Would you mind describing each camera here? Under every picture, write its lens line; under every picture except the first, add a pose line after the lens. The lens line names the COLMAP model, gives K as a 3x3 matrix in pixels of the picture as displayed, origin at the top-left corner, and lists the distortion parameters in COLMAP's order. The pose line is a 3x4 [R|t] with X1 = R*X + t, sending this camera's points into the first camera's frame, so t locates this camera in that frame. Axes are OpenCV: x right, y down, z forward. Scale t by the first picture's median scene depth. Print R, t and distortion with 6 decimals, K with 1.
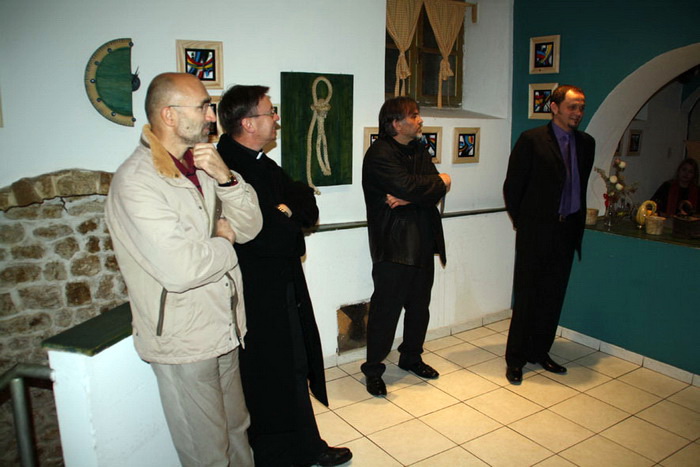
lens RADIAL K [[571.6, 0, 350.0], [0, 571.6, 233.5], [0, 0, 1]] dist [-0.164456, 0.090916]
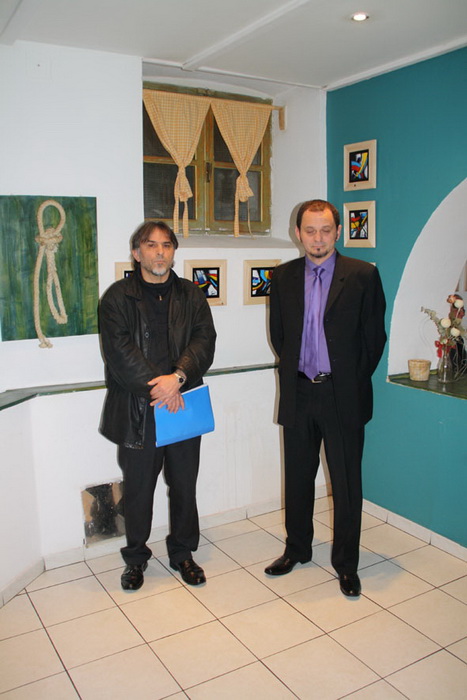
lens RADIAL K [[628.3, 0, 233.5], [0, 628.3, 350.0], [0, 0, 1]] dist [-0.138312, 0.130830]
pose [[0.999467, -0.004833, -0.032279, 0.200979], [0.003603, 0.999268, -0.038073, -0.027036], [0.032439, 0.037937, 0.998753, 0.121445]]
